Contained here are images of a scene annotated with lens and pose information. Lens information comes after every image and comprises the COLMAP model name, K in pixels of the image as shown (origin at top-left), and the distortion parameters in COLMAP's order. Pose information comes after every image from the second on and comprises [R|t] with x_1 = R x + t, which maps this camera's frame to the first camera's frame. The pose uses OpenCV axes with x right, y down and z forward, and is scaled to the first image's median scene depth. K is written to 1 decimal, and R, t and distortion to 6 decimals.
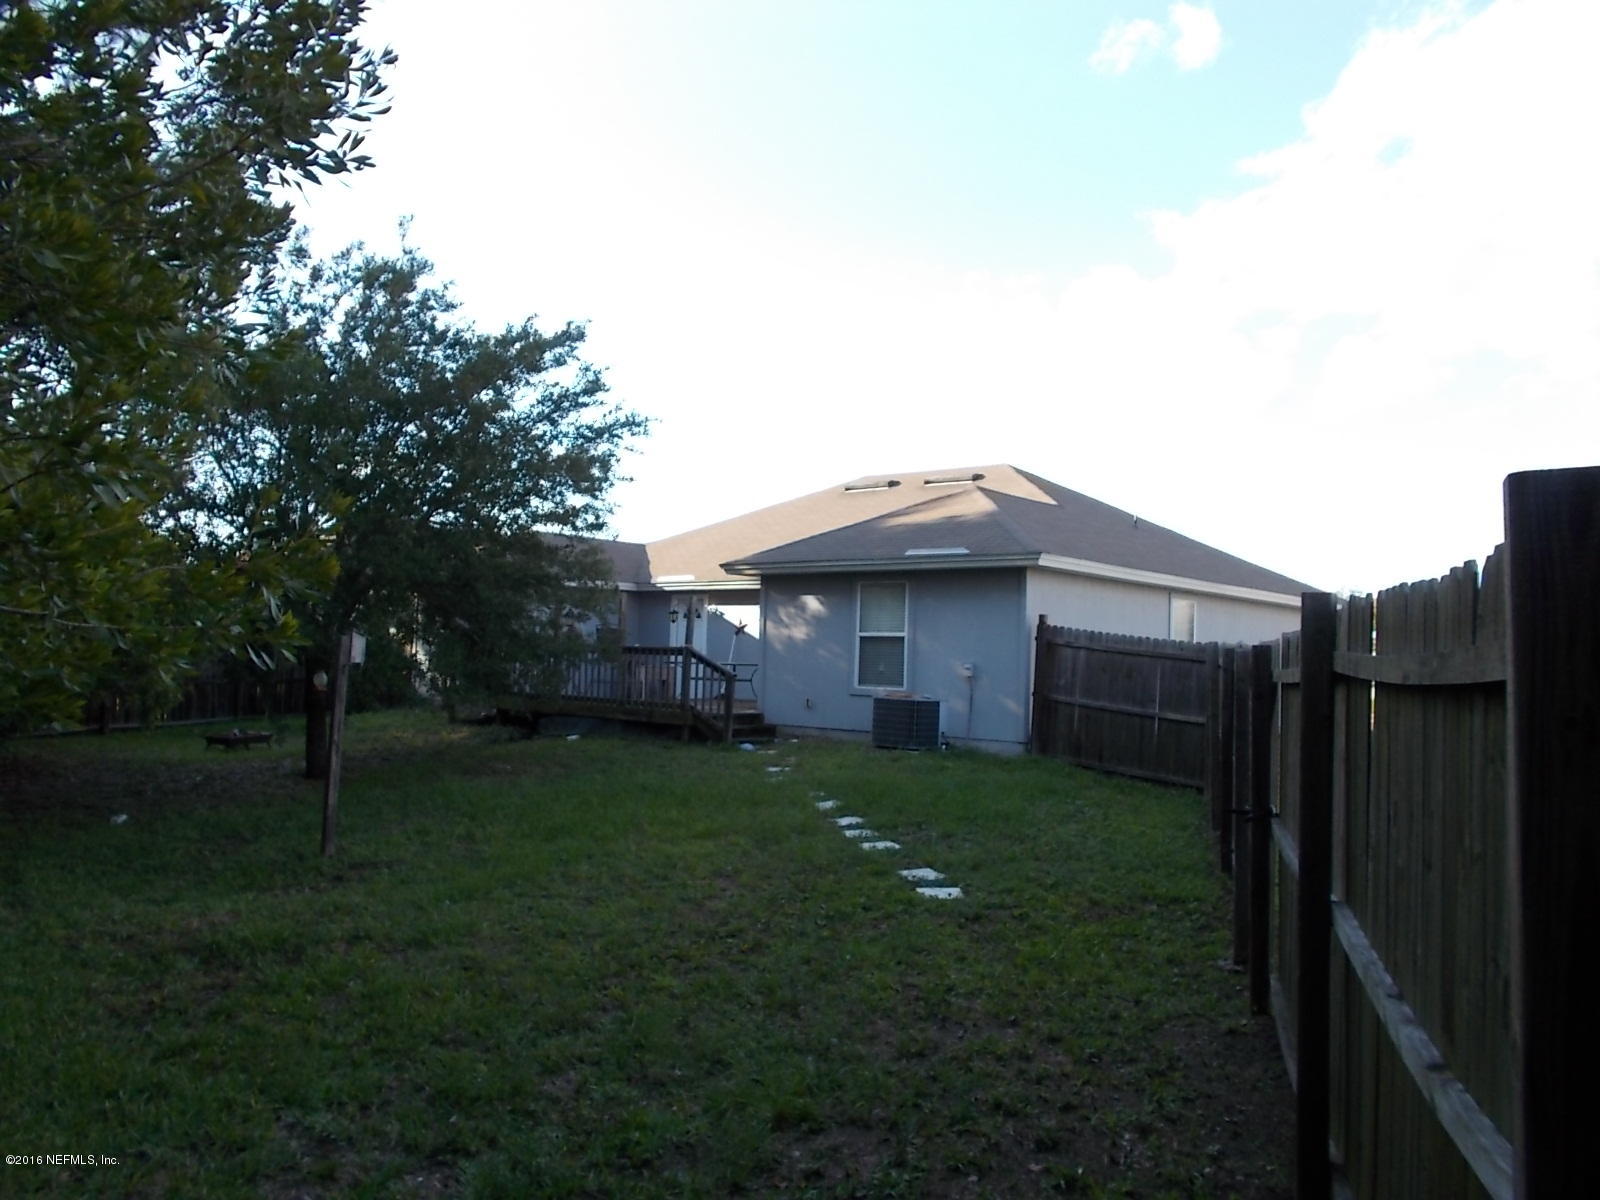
lens RADIAL K [[1230.2, 0, 799.9], [0, 1230.2, 594.6], [0, 0, 1]] dist [-0.007460, 0.033752]
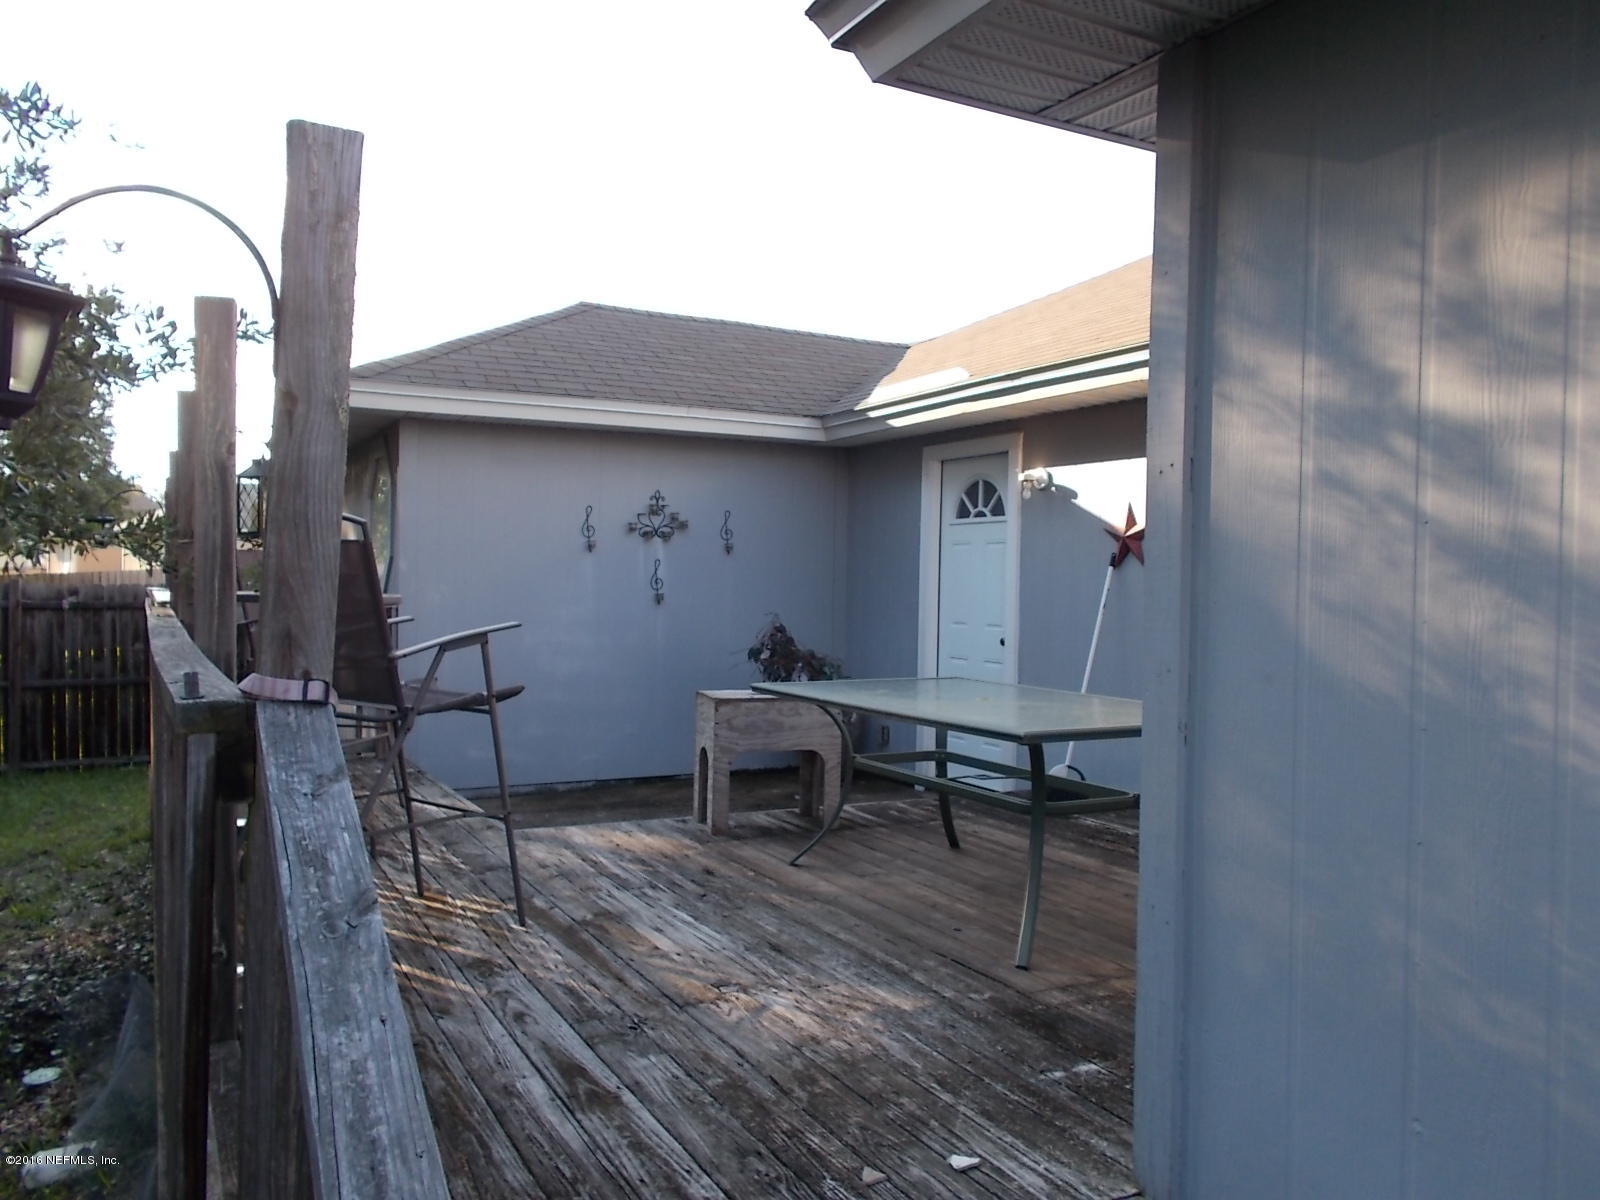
lens RADIAL K [[1230.2, 0, 804.9], [0, 1230.2, 606.1], [0, 0, 1]] dist [-0.007460, 0.033752]
pose [[0.931779, -0.004376, -0.363001, -0.022685], [0.025021, 0.998324, 0.052192, 0.033638], [0.362164, -0.057714, 0.930326, 0.948014]]
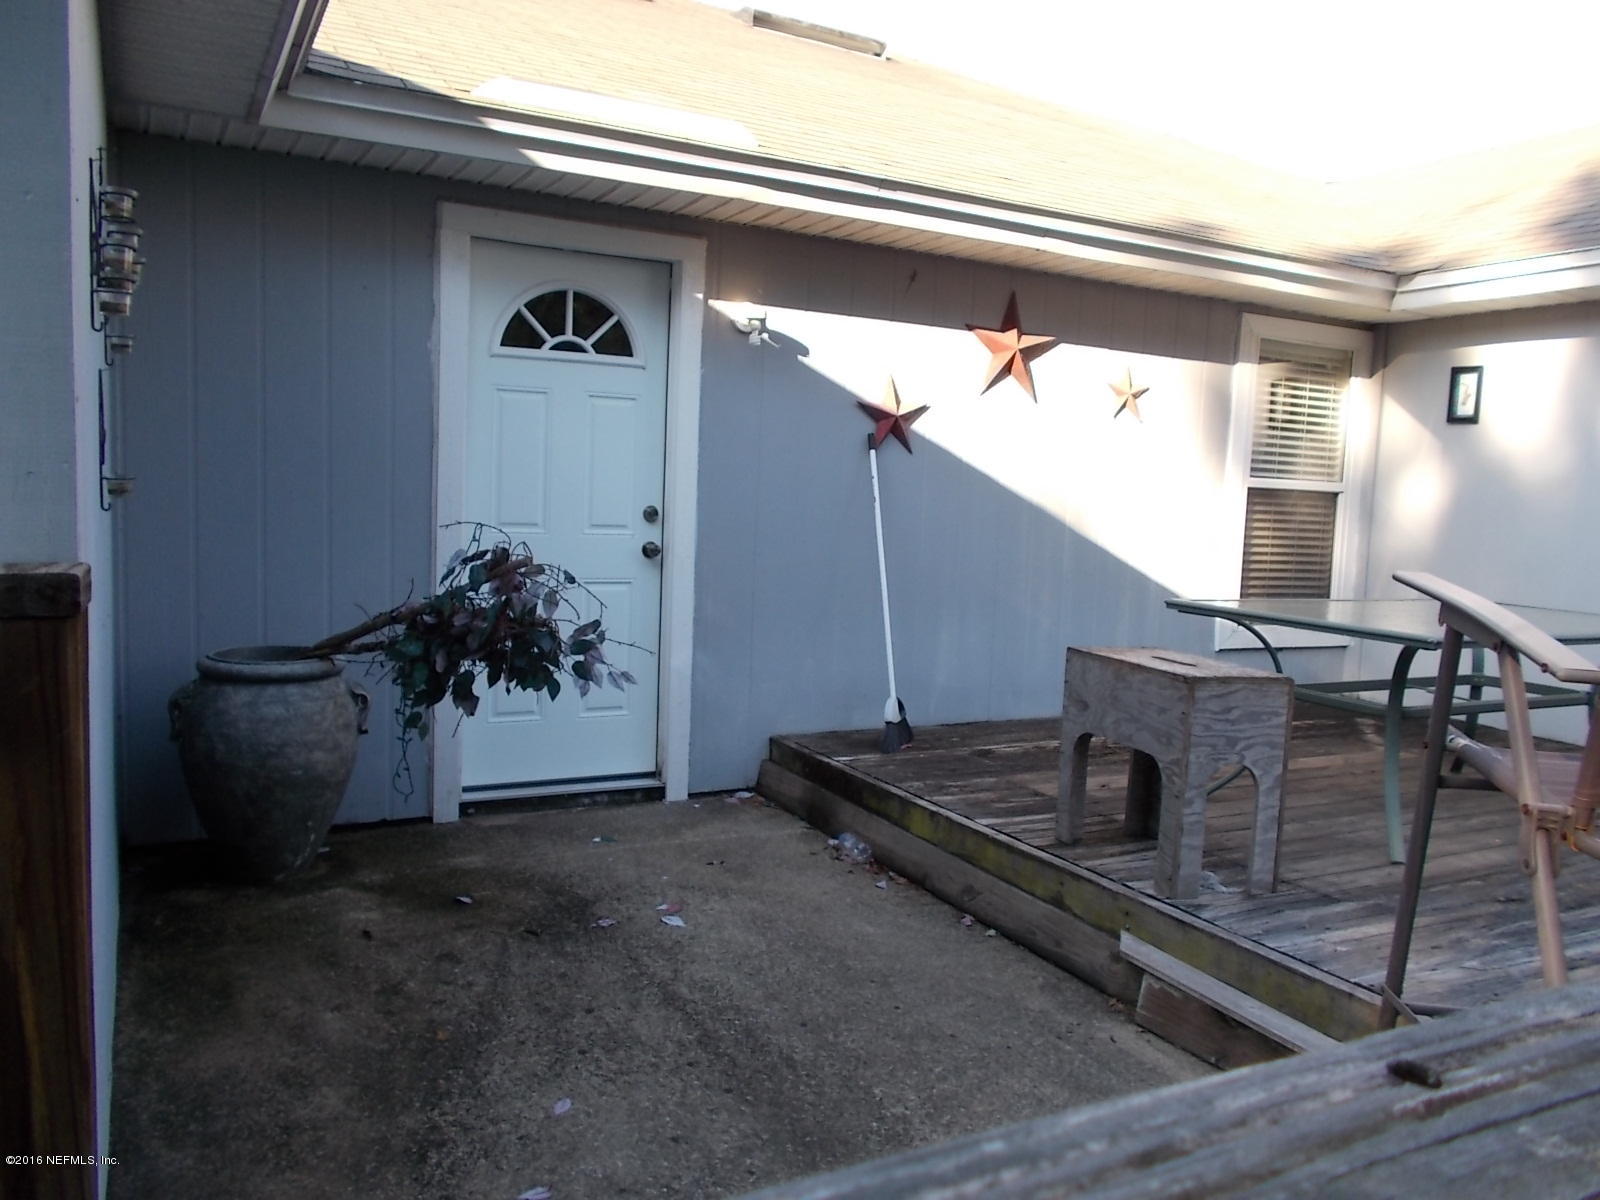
lens RADIAL K [[1230.2, 0, 812.2], [0, 1230.2, 585.5], [0, 0, 1]] dist [-0.007460, 0.033752]
pose [[0.356831, -0.091420, 0.929685, -0.350526], [-0.073130, 0.989412, 0.125362, 0.039318], [-0.931302, -0.112721, 0.346367, 1.222321]]
